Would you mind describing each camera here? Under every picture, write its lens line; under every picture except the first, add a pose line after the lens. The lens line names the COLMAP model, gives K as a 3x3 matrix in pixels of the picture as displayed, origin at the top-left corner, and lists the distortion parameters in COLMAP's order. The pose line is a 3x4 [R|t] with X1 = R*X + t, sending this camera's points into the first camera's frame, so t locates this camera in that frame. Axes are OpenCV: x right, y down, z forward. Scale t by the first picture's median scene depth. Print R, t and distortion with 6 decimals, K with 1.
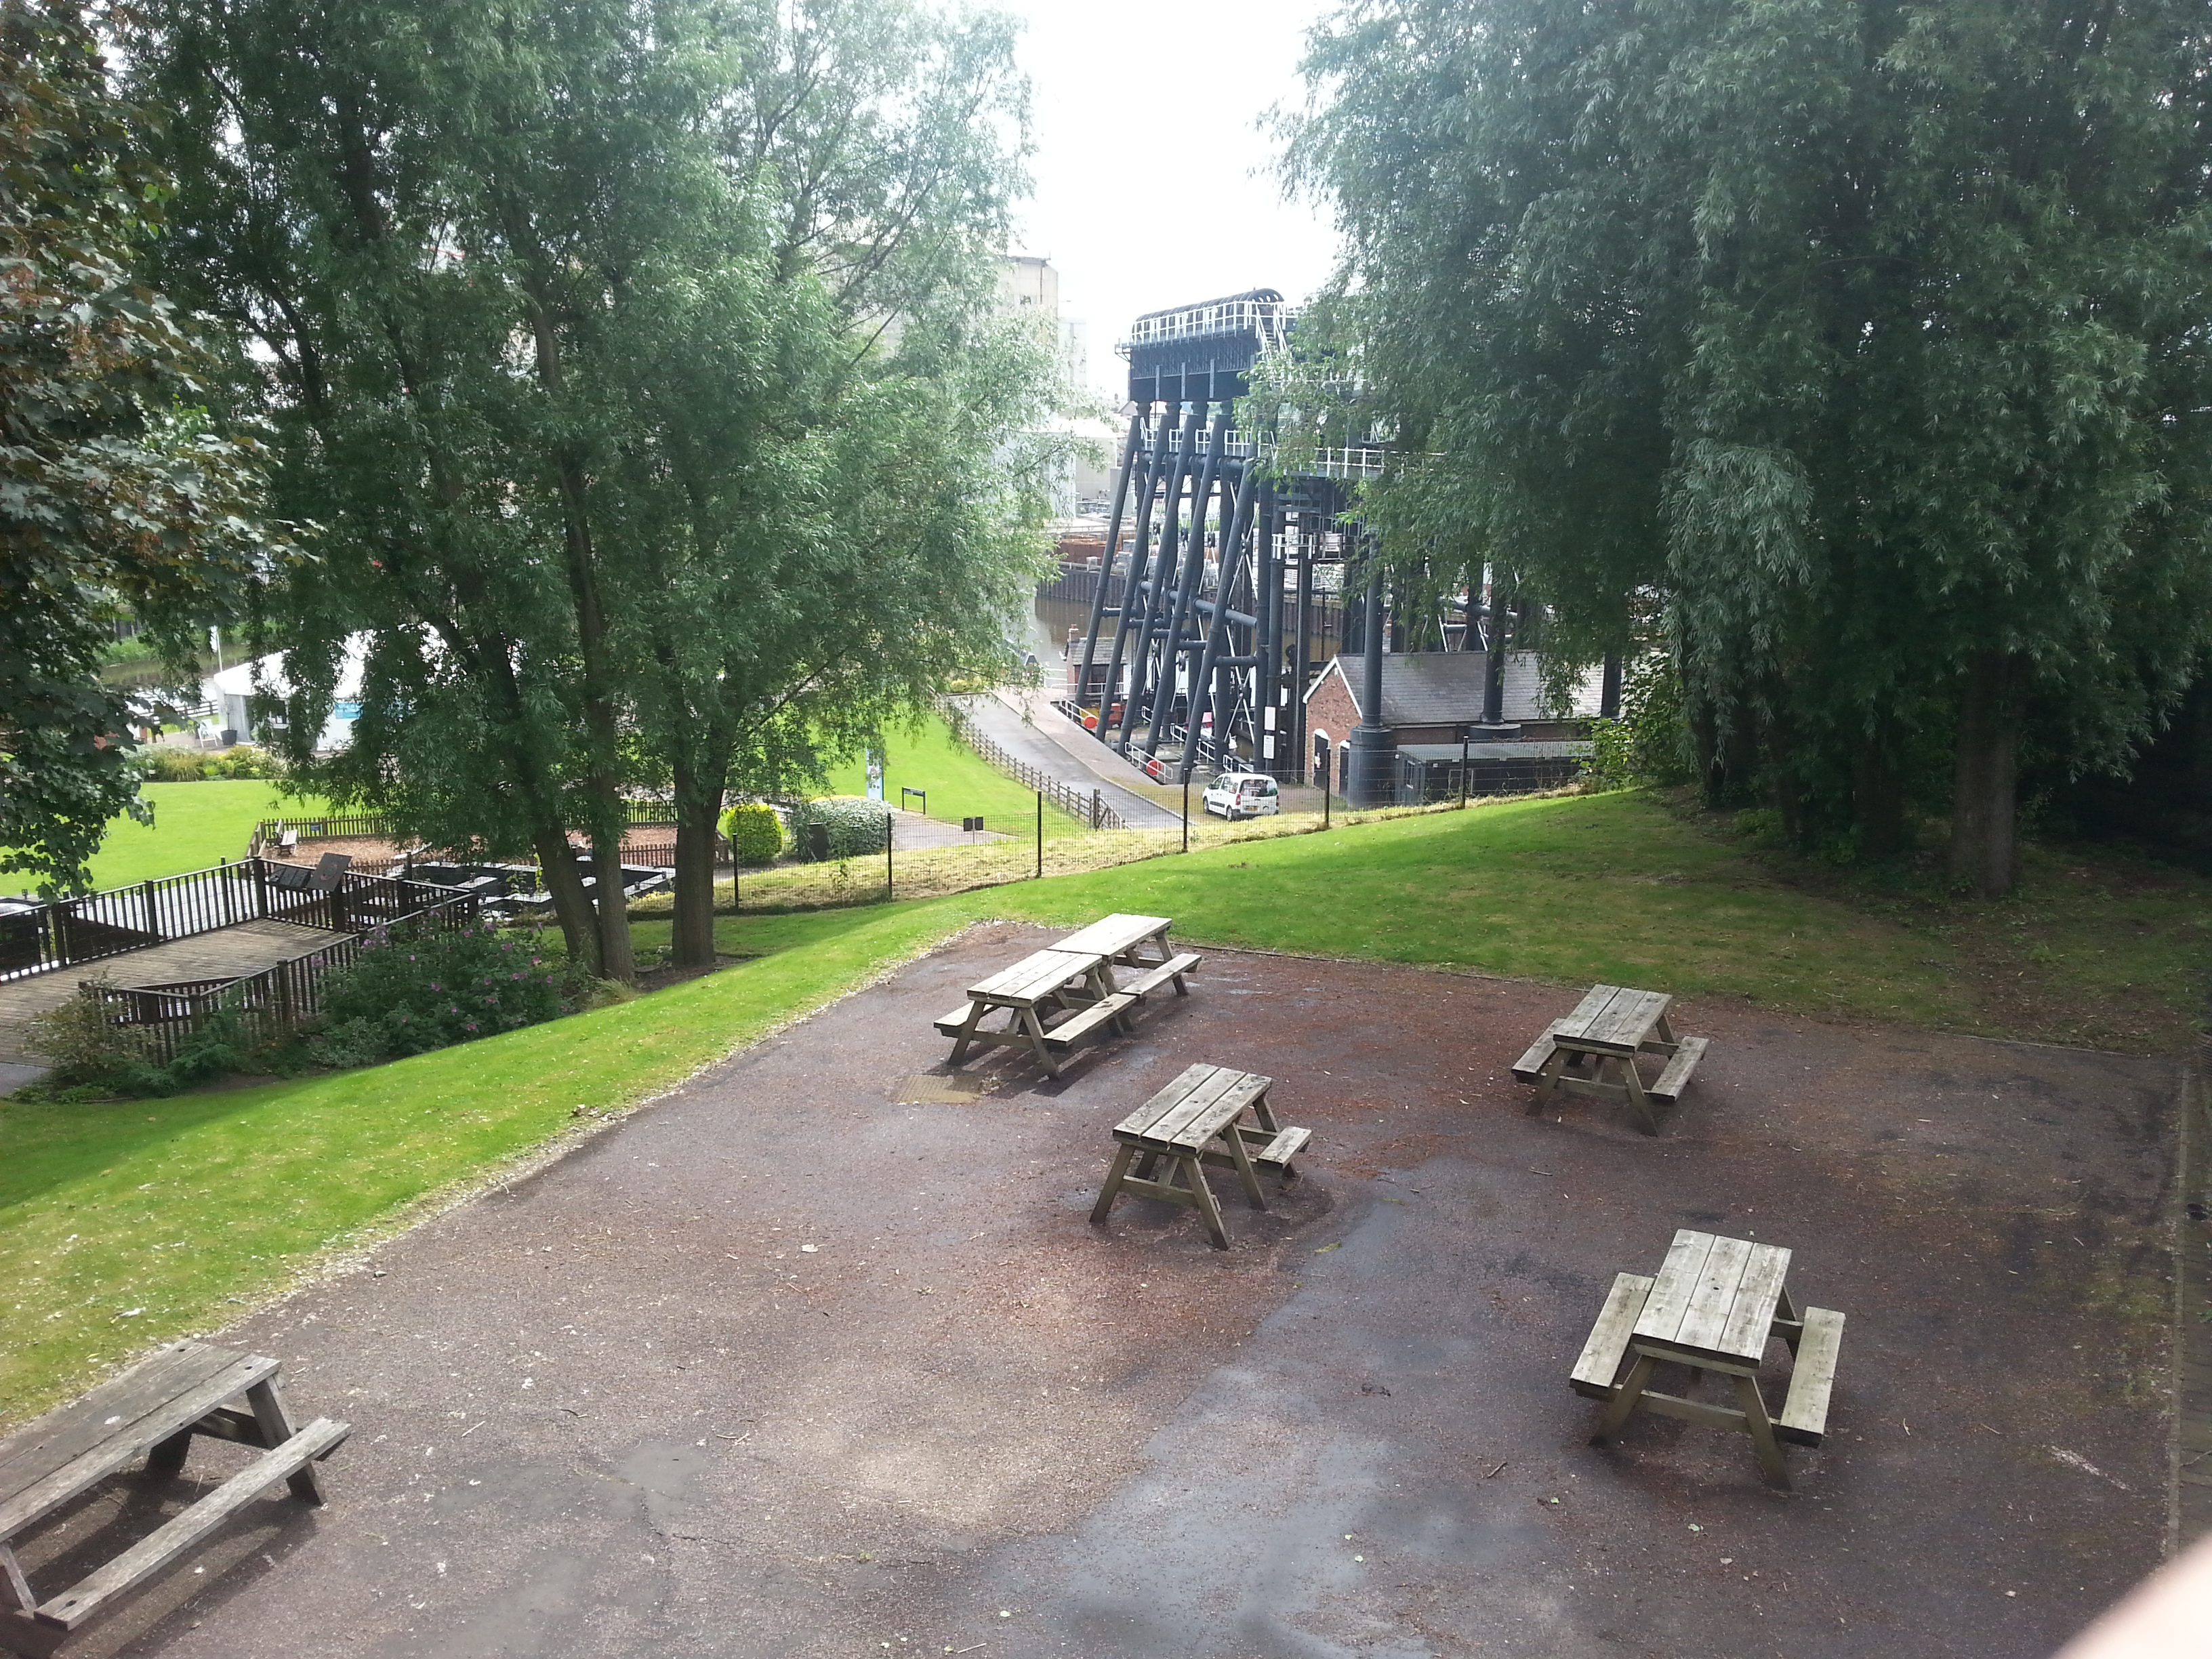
lens RADIAL K [[1770.9, 0, 1164.5], [0, 1770.9, 842.1], [0, 0, 1]] dist [0.043477, -0.116446]
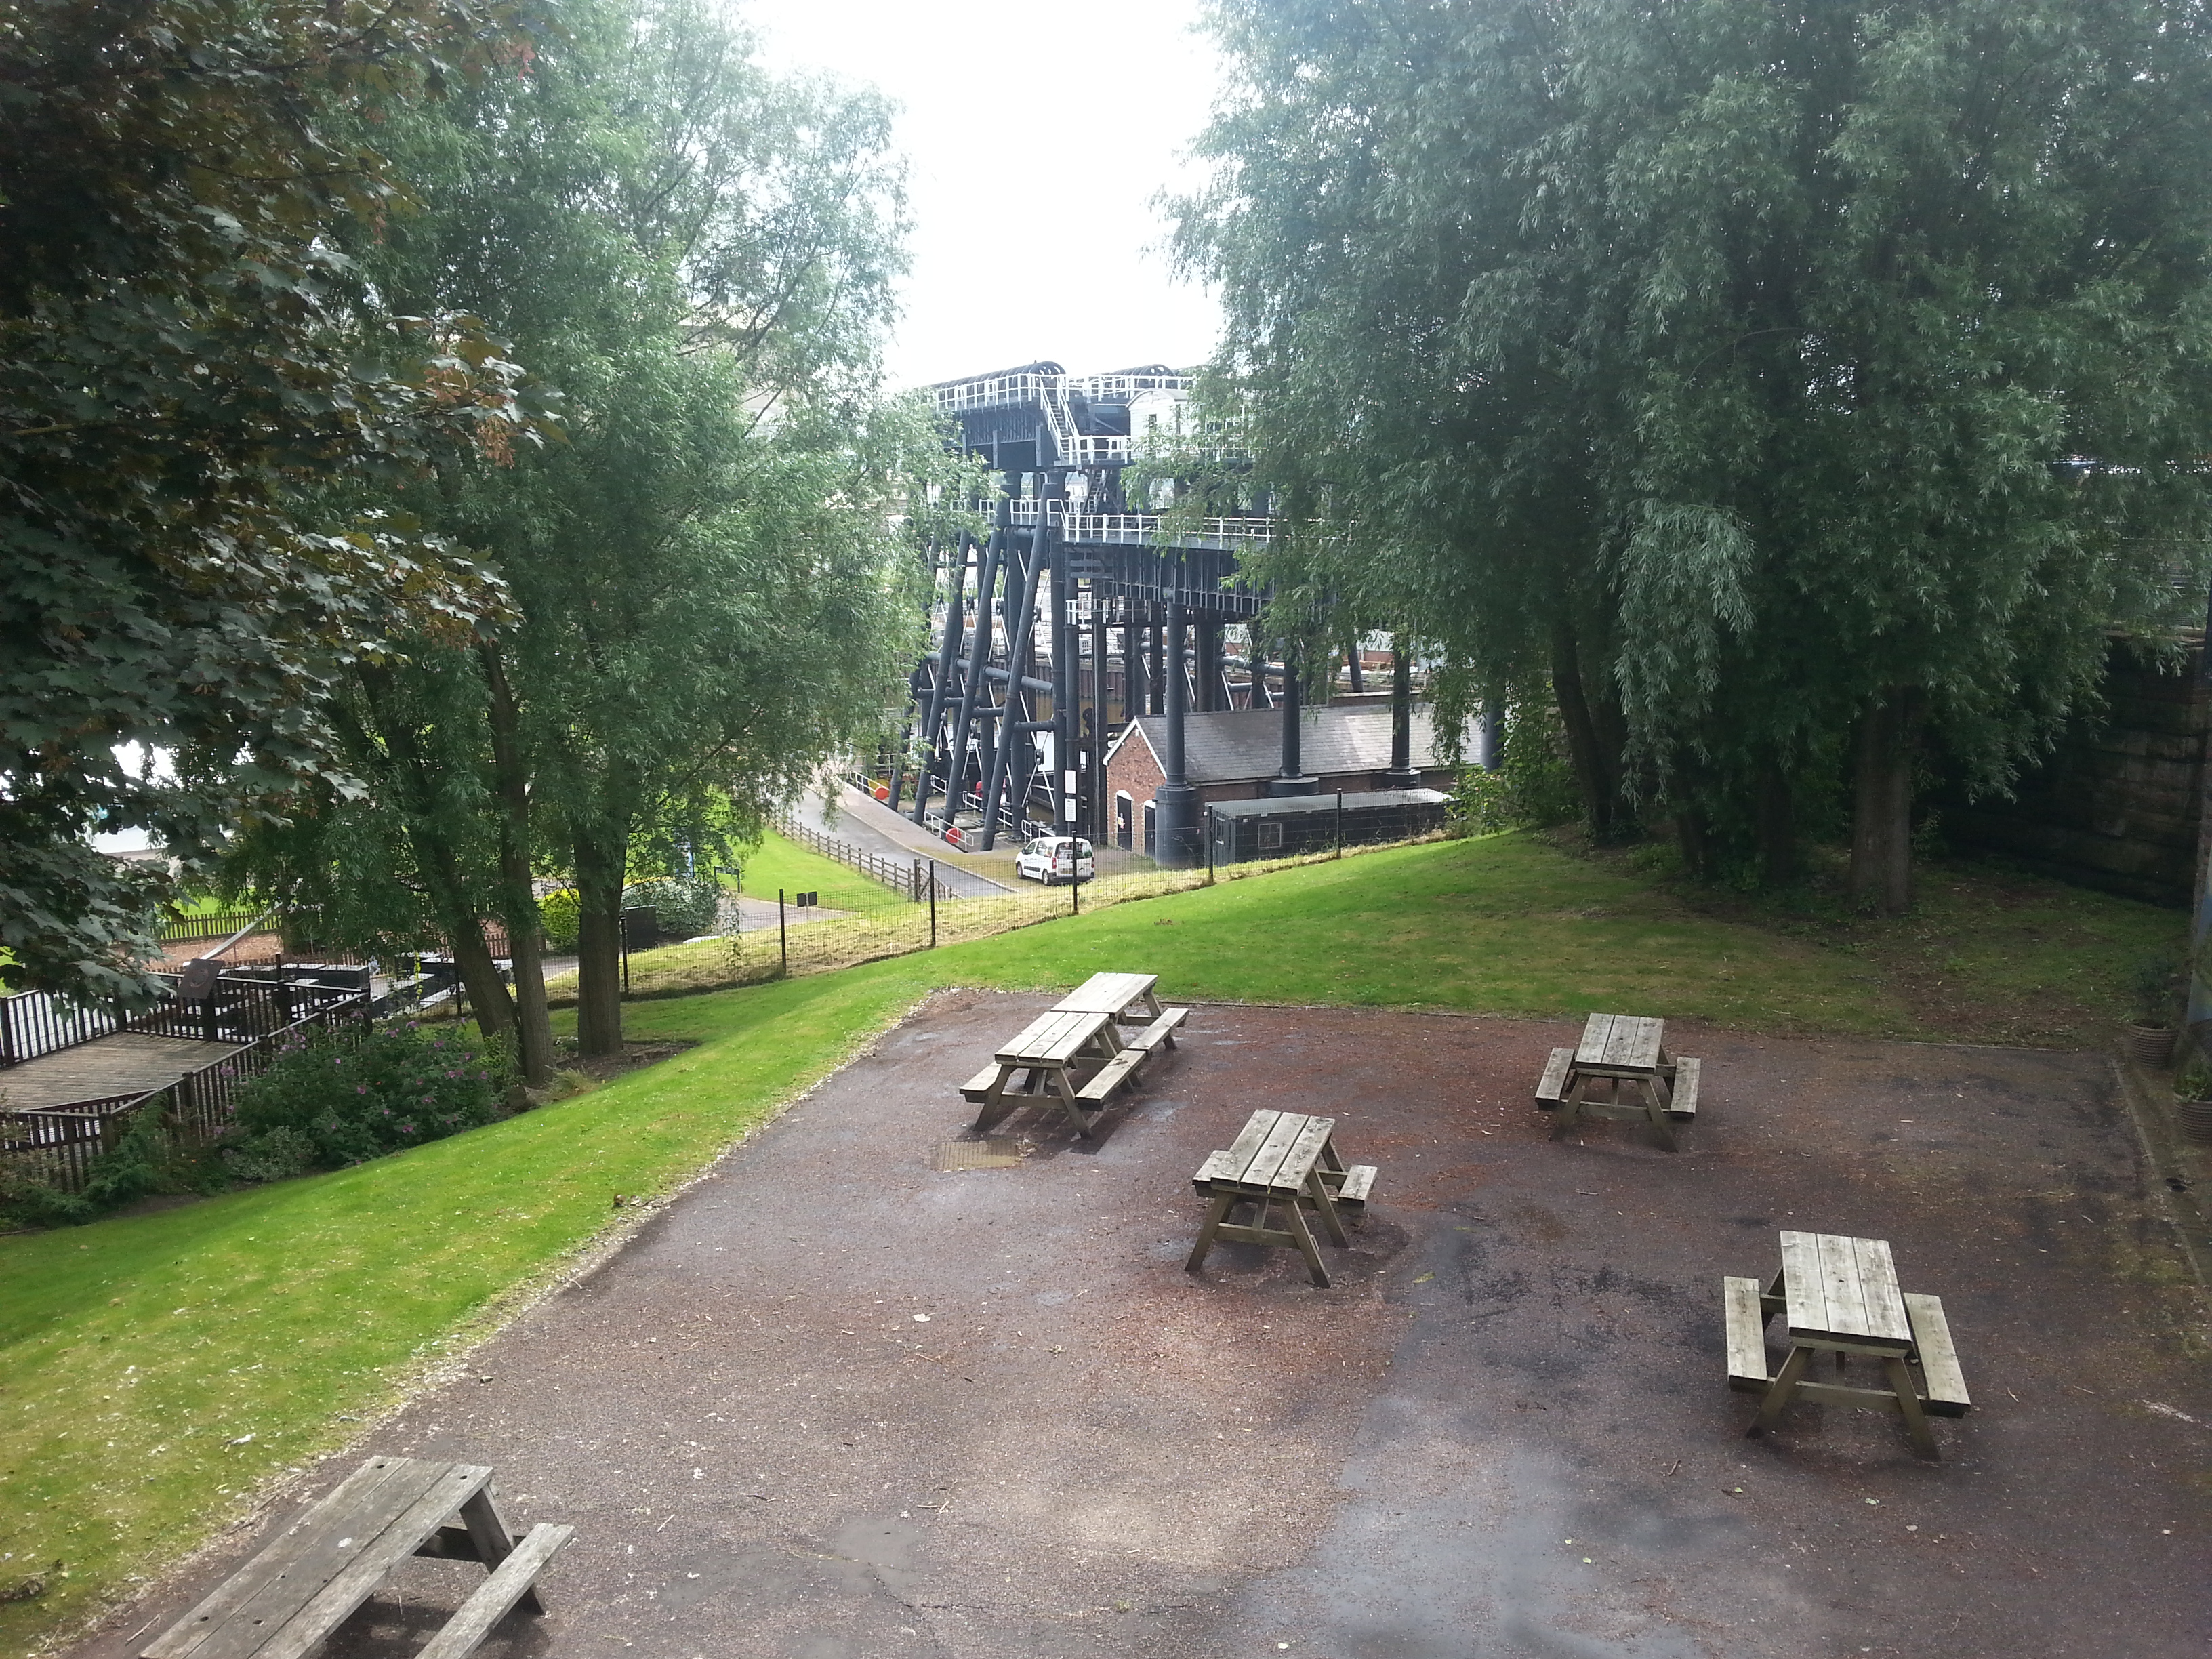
lens RADIAL K [[1770.6, 0, 1144.3], [0, 1770.6, 838.3], [0, 0, 1]] dist [0.045547, -0.125932]
pose [[0.990166, -0.043980, 0.132803, -0.147234], [0.049128, 0.998153, -0.035738, 0.001134], [-0.130986, 0.041911, 0.990498, -0.012165]]
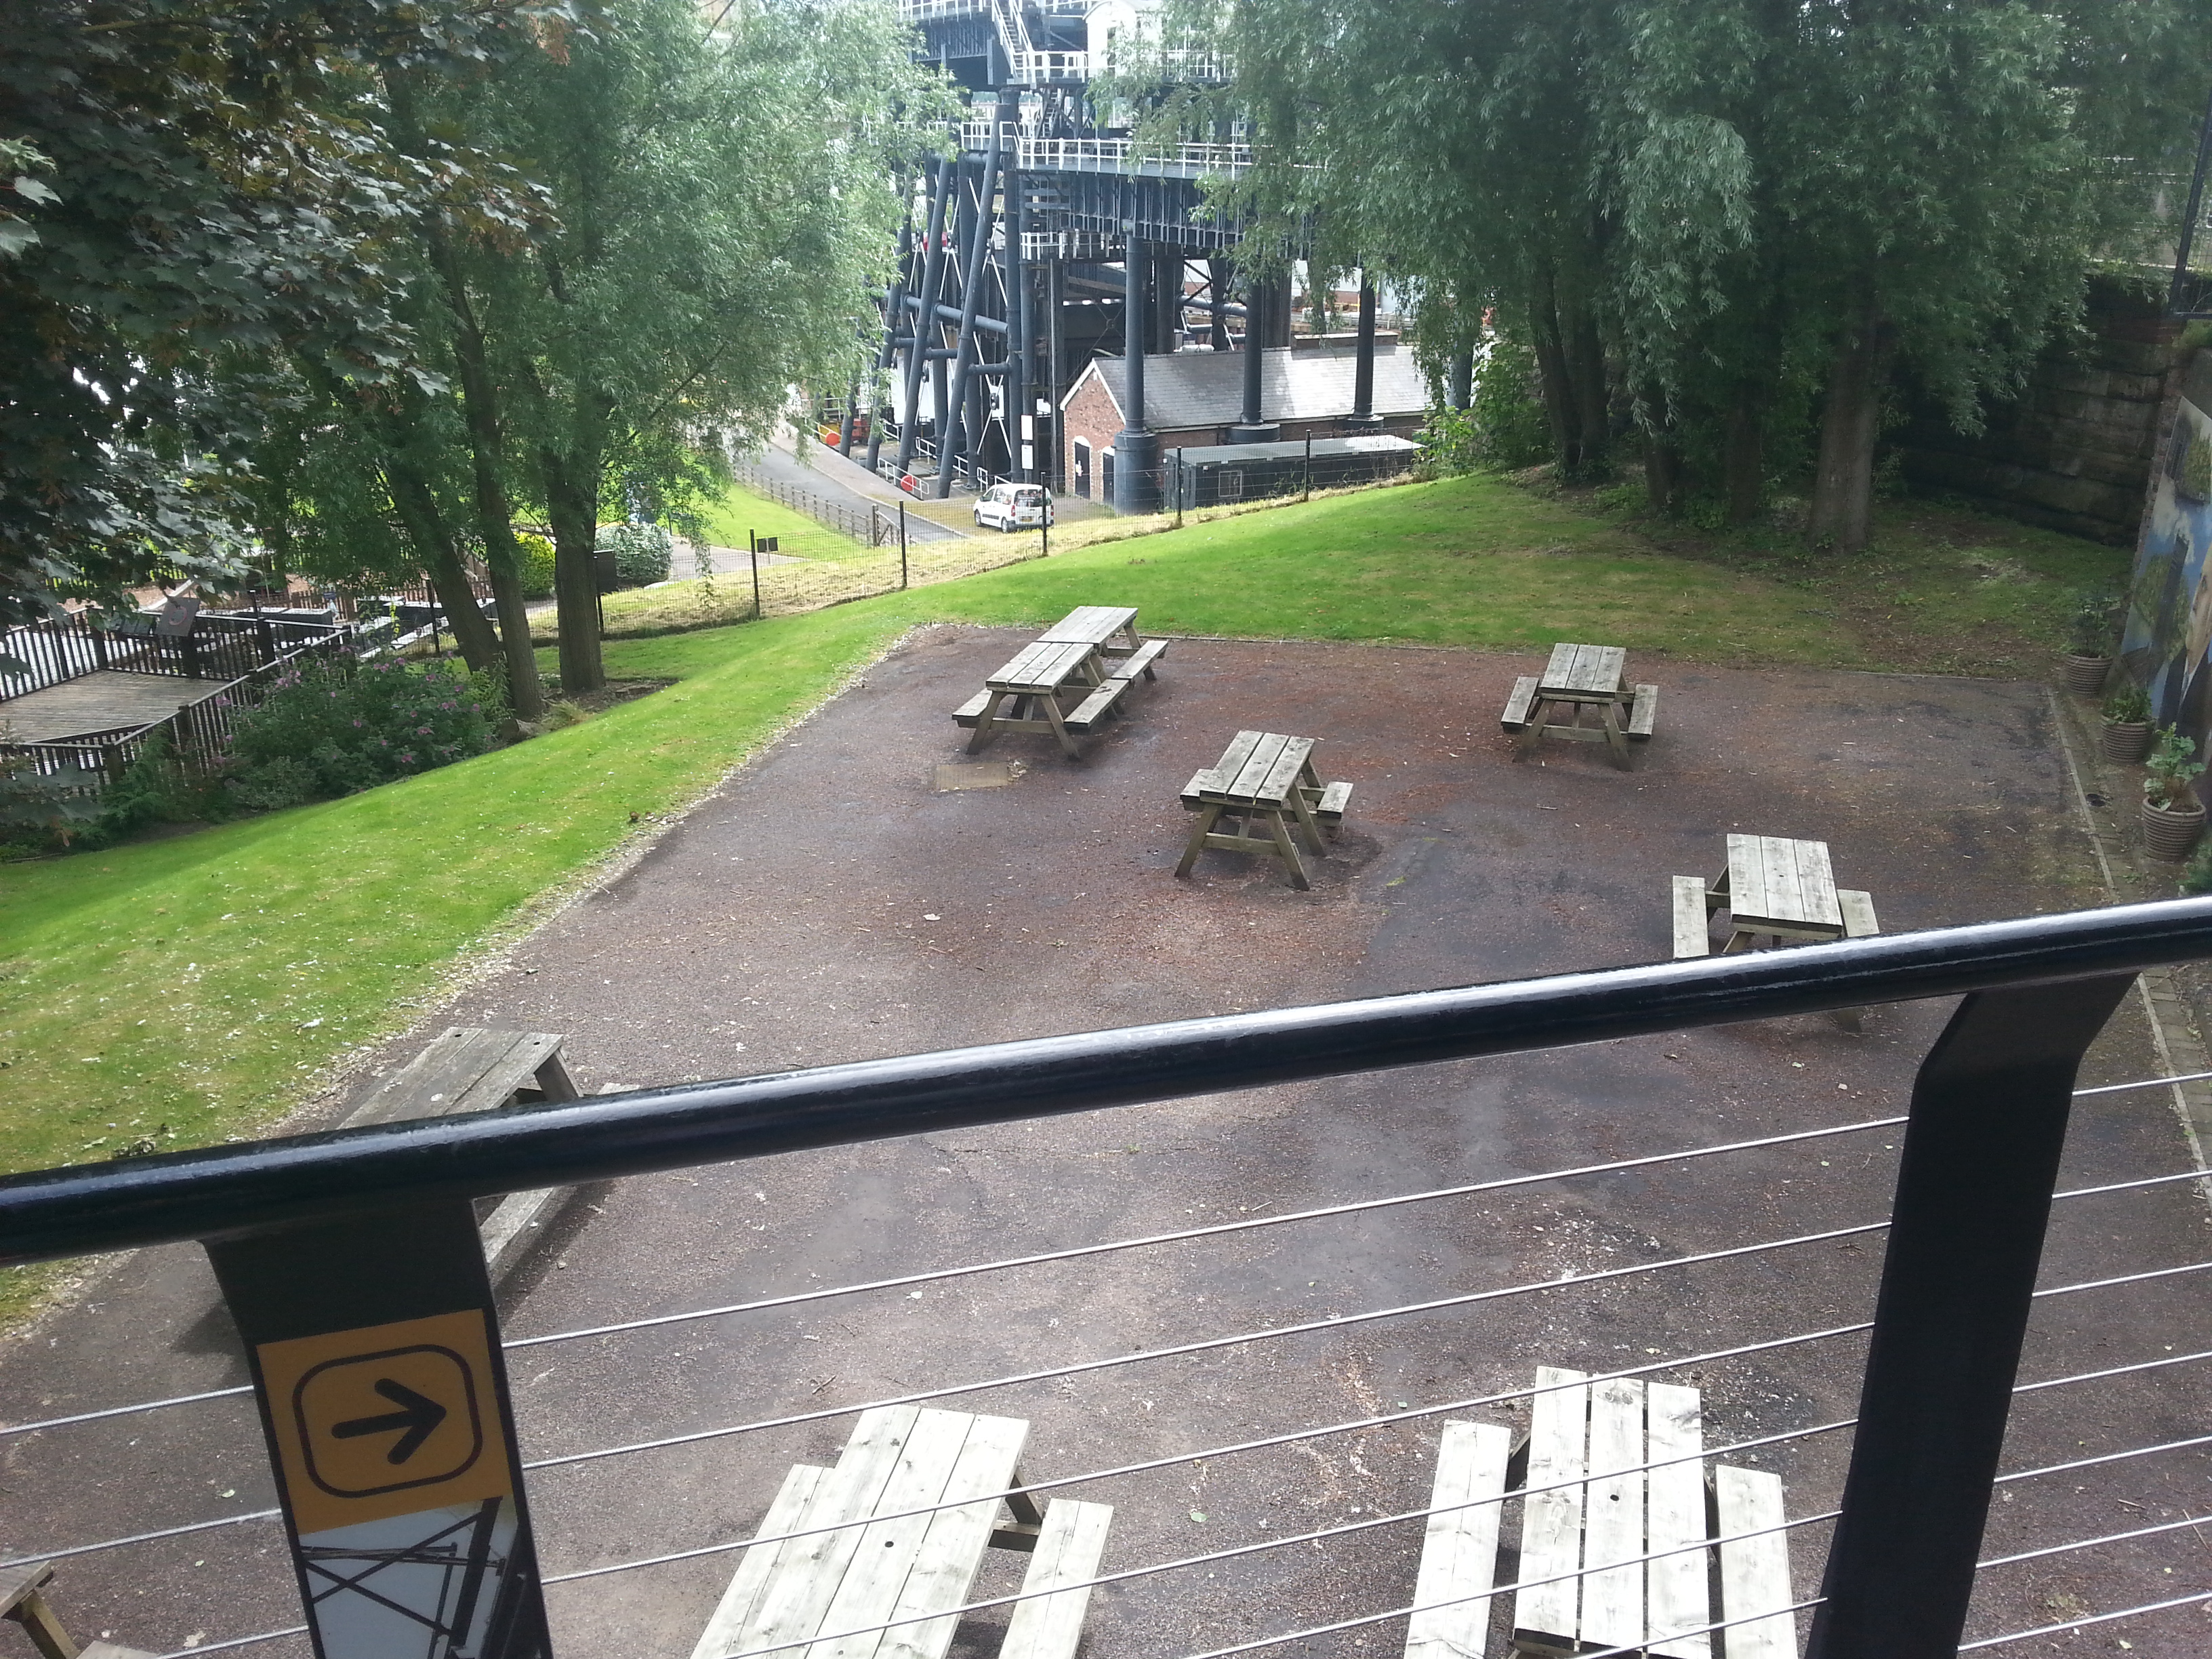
lens RADIAL K [[1773.9, 0, 1141.4], [0, 1773.9, 828.9], [0, 0, 1]] dist [0.041808, -0.116856]
pose [[0.986489, -0.070209, 0.148024, -0.172329], [0.047367, 0.987161, 0.152543, 0.013183], [-0.156833, -0.143471, 0.977149, -0.047592]]
